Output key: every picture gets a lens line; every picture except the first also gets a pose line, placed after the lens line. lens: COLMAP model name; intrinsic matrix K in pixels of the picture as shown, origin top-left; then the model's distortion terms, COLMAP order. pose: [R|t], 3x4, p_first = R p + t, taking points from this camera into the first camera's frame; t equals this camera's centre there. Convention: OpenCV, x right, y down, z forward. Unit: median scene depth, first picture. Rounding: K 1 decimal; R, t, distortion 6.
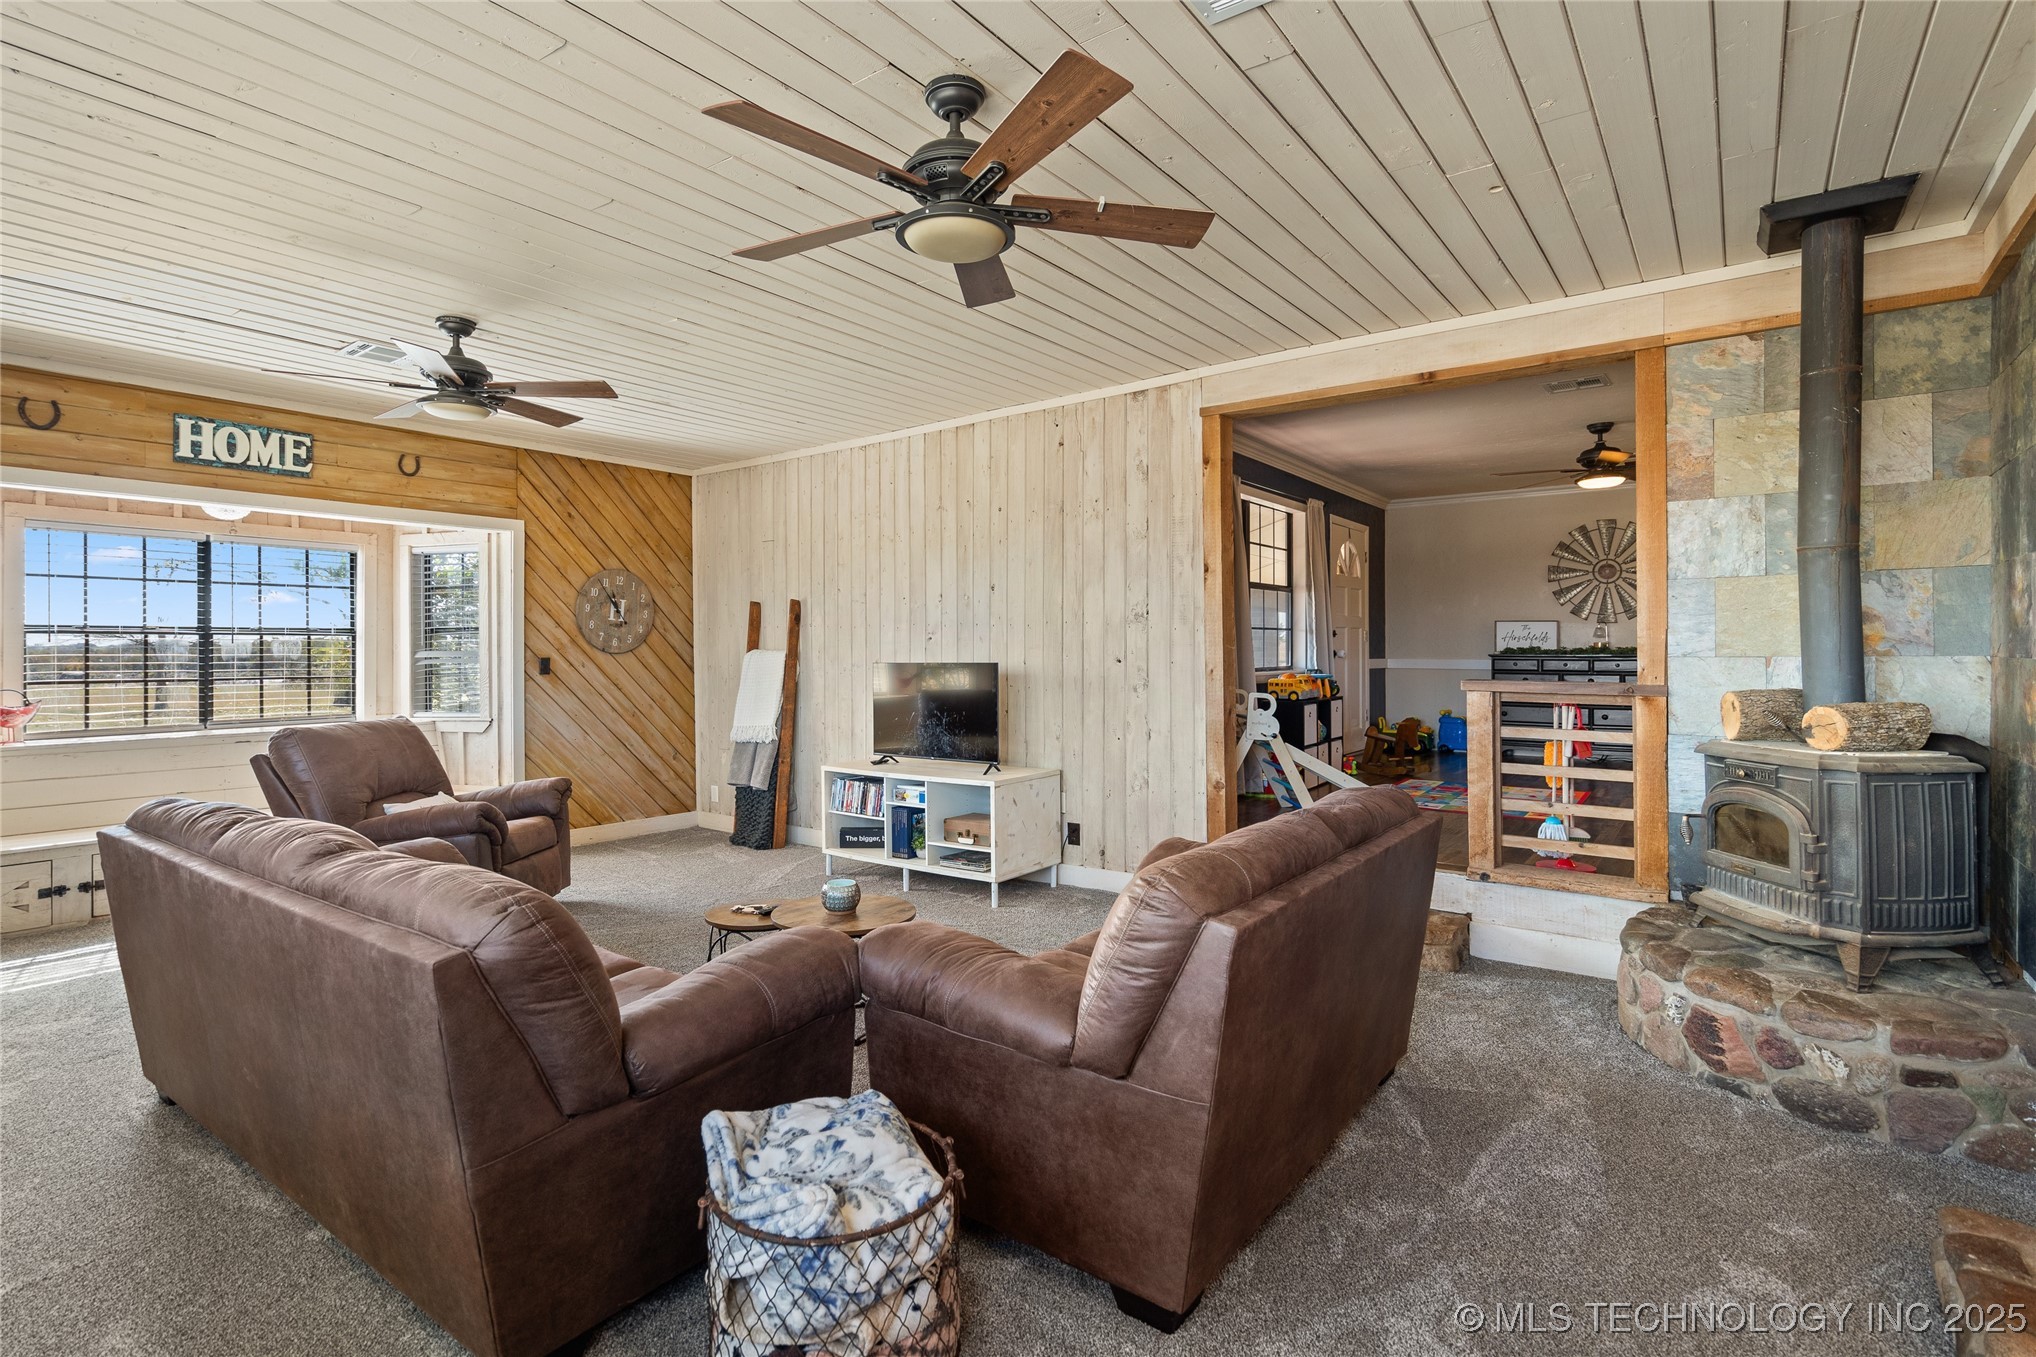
lens RADIAL K [[961.7, 0, 1041.8], [0, 961.7, 640.7], [0, 0, 1]] dist [-0.005302, 0.002713]
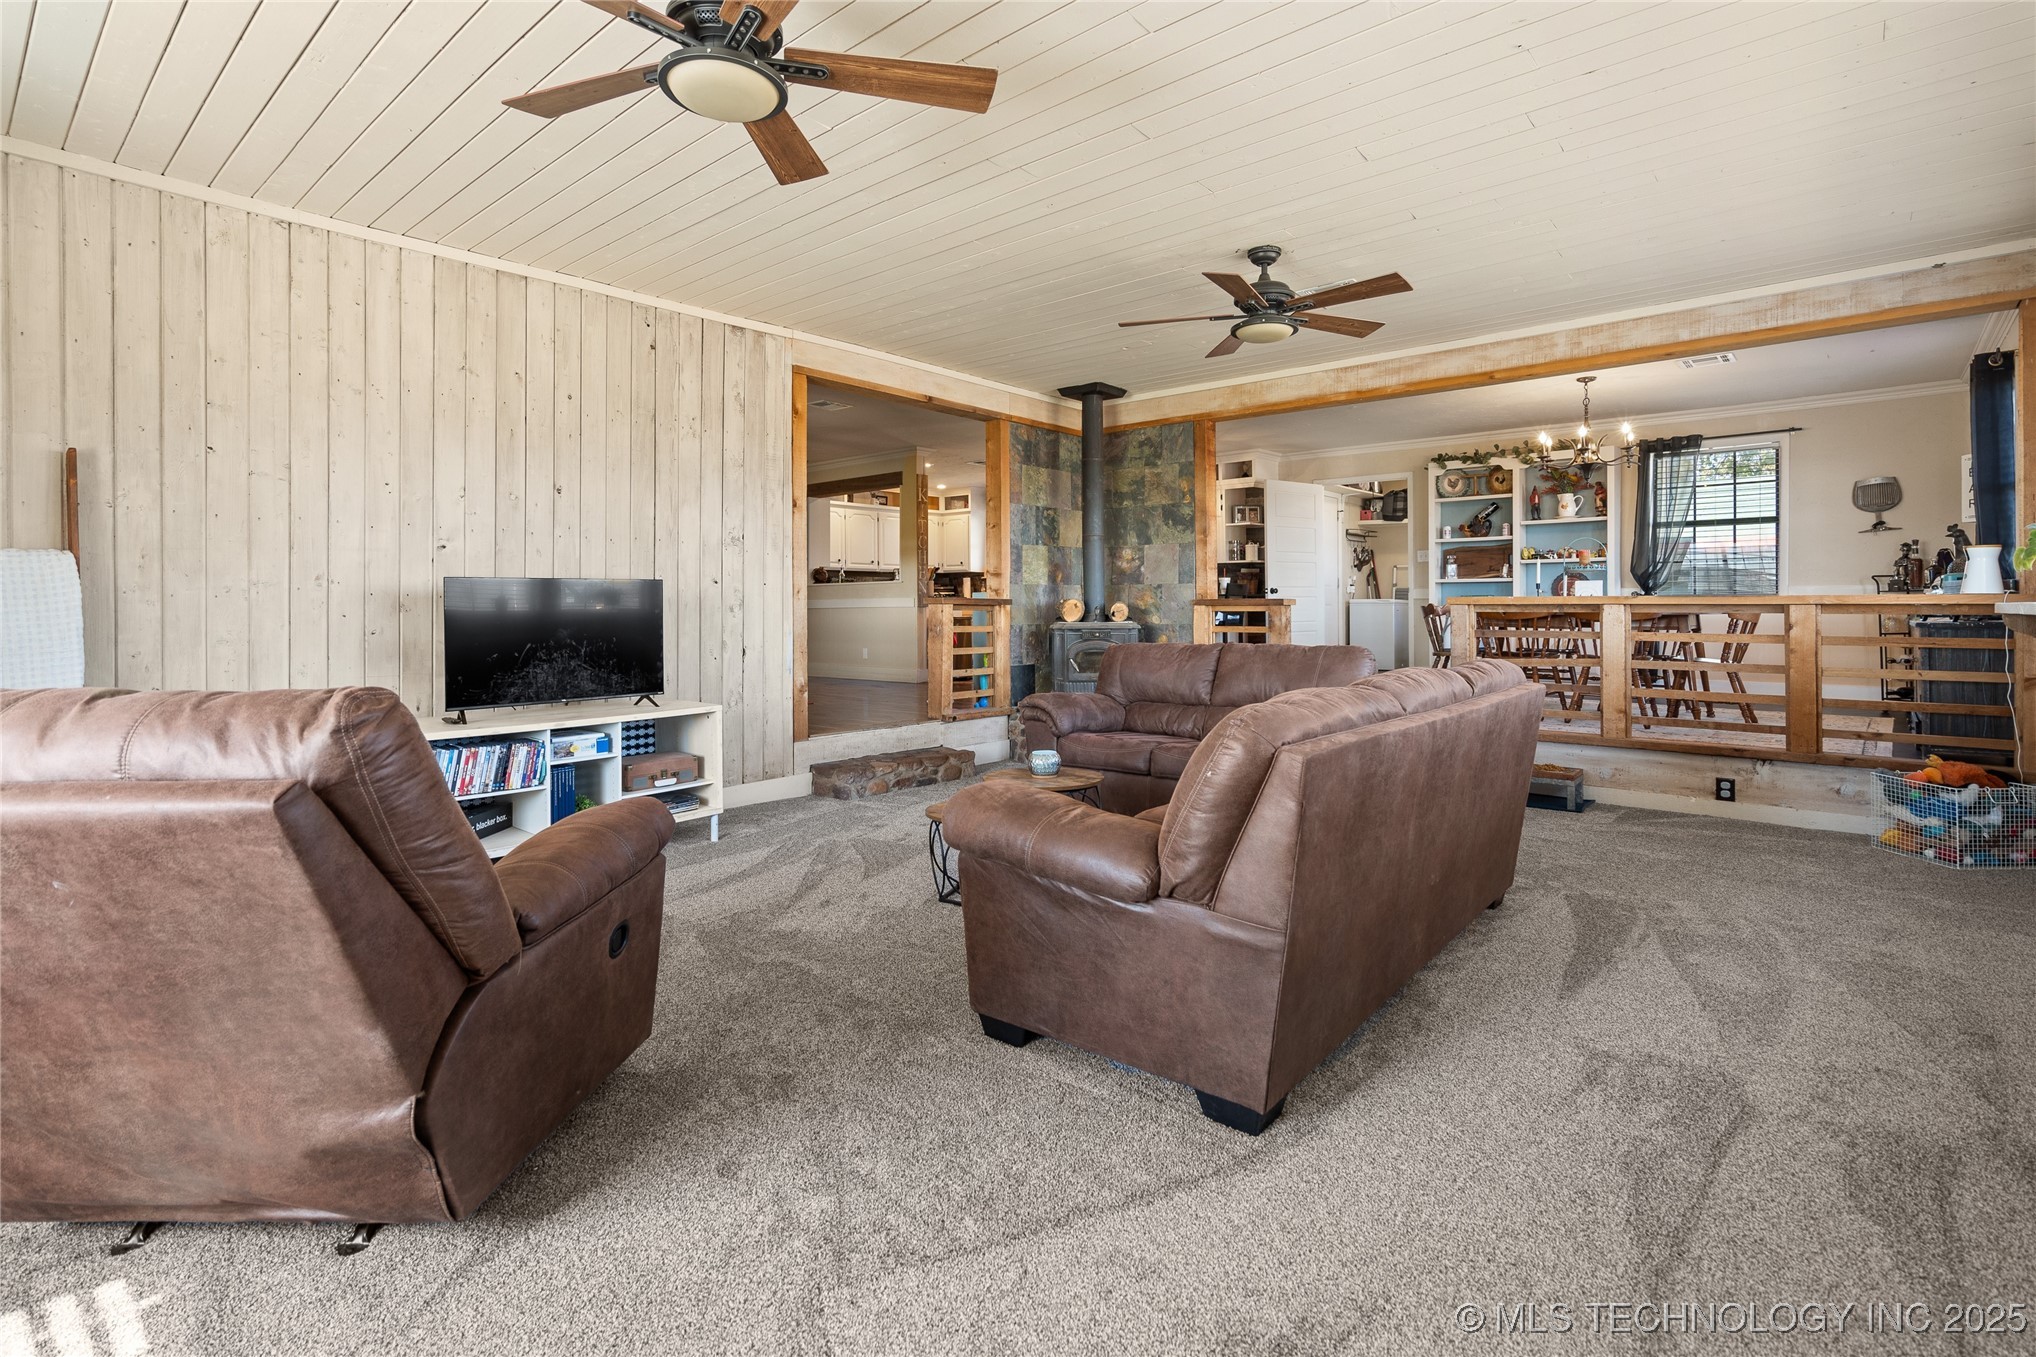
lens RADIAL K [[961.7, 0, 1048.2], [0, 961.7, 608.2], [0, 0, 1]] dist [-0.005302, 0.002713]
pose [[0.051228, 0.003466, 0.998681, -0.864968], [-0.000370, 0.999994, -0.003451, 0.048994], [-0.998687, -0.000193, 0.051229, 0.560580]]
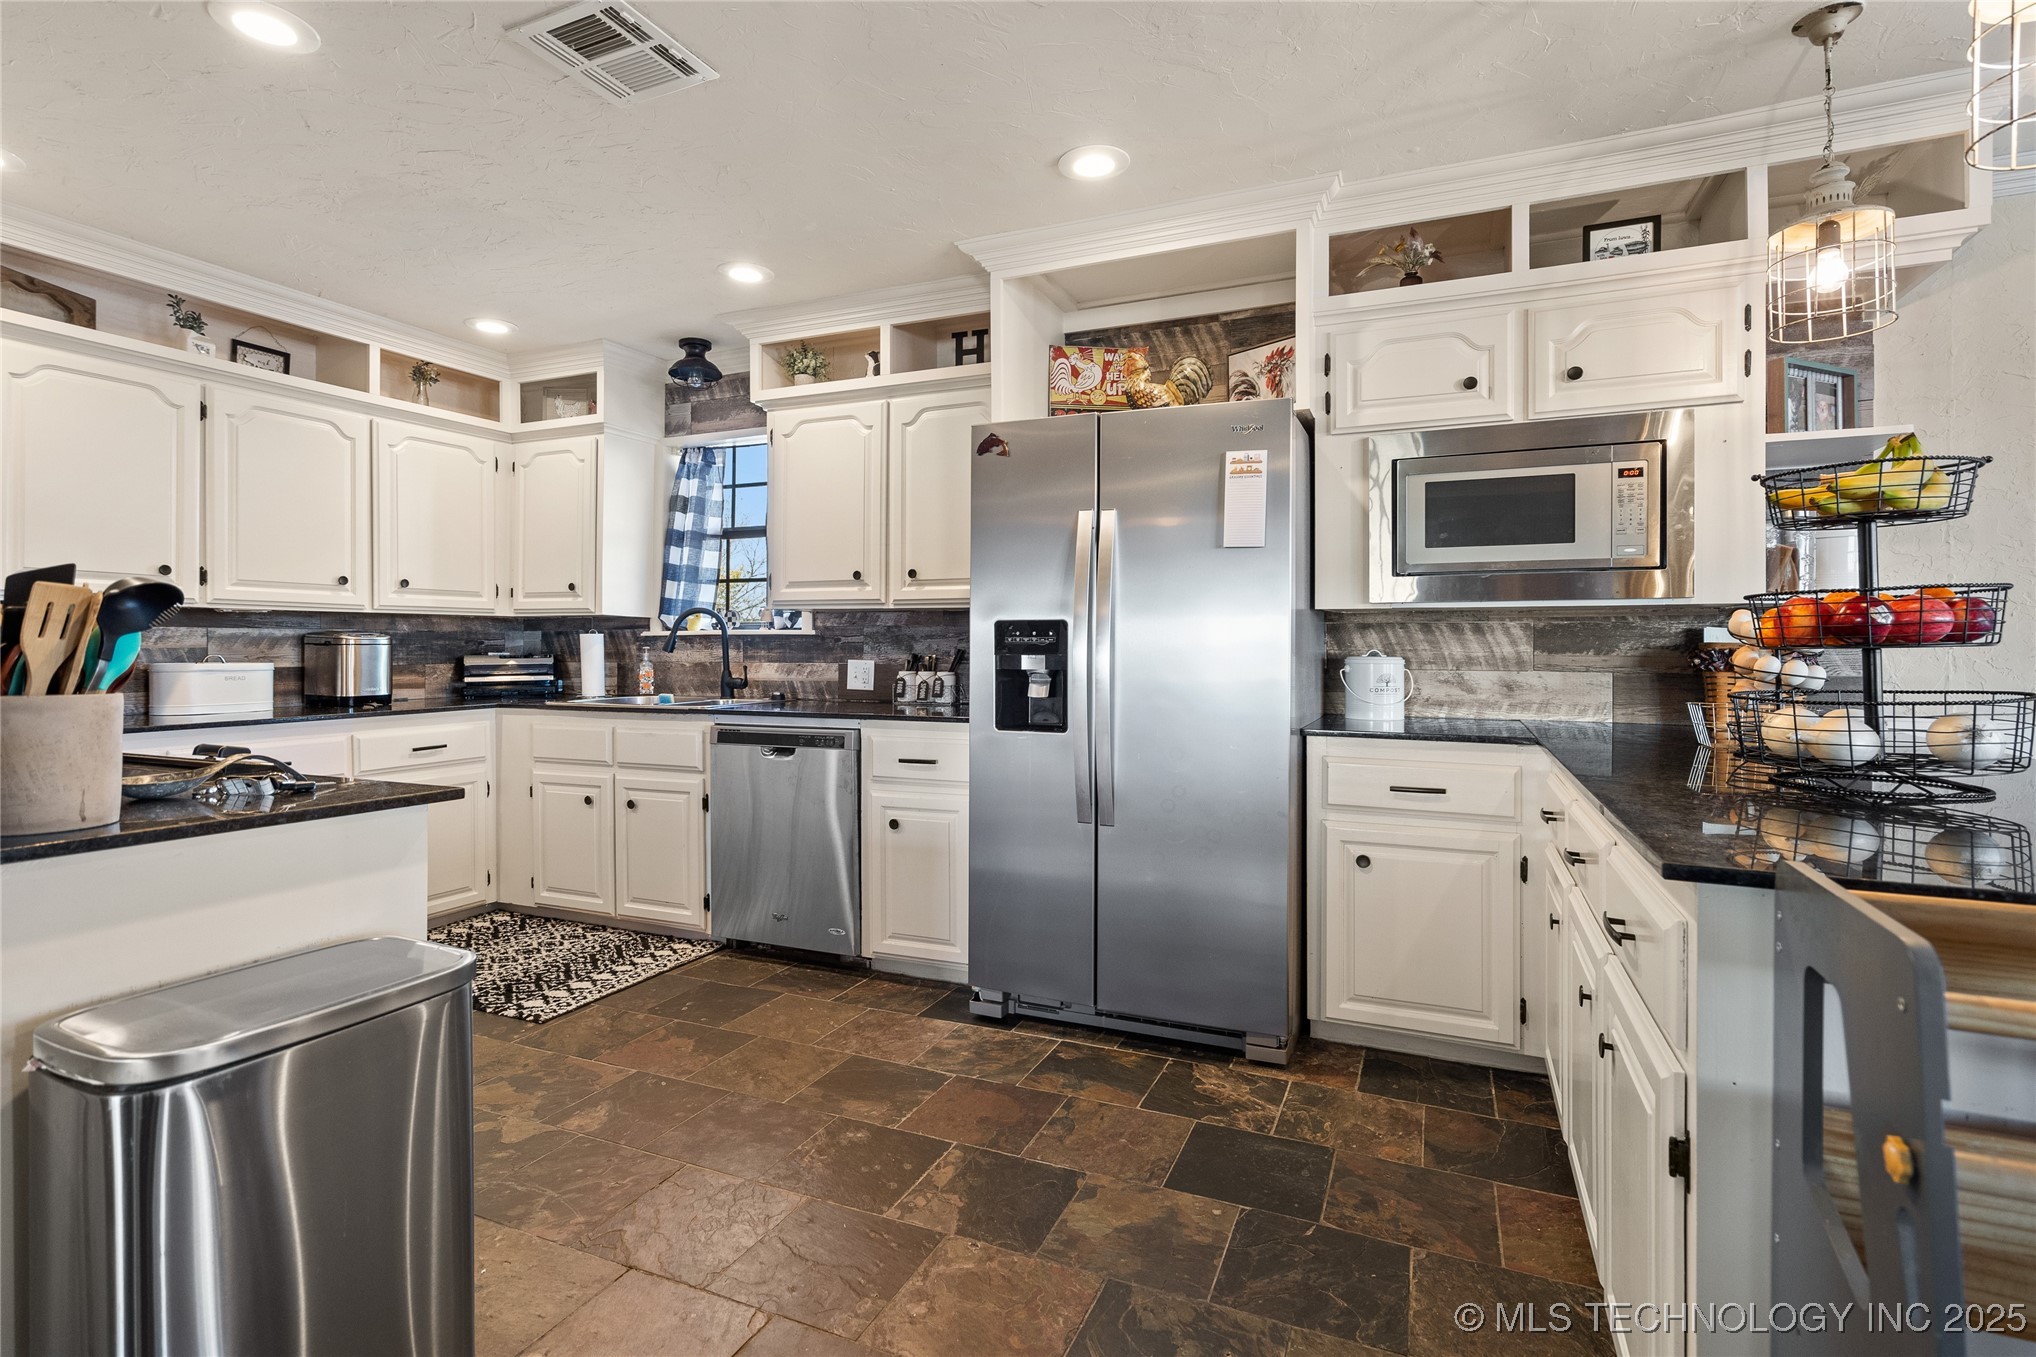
lens RADIAL K [[961.7, 0, 1038.0], [0, 961.7, 643.8], [0, 0, 1]] dist [-0.005302, 0.002713]
pose [[-0.231662, 0.008906, 0.972756, 0.721951], [-0.008093, 0.999906, -0.011082, -0.022195], [-0.972763, -0.010440, -0.231568, 0.718365]]
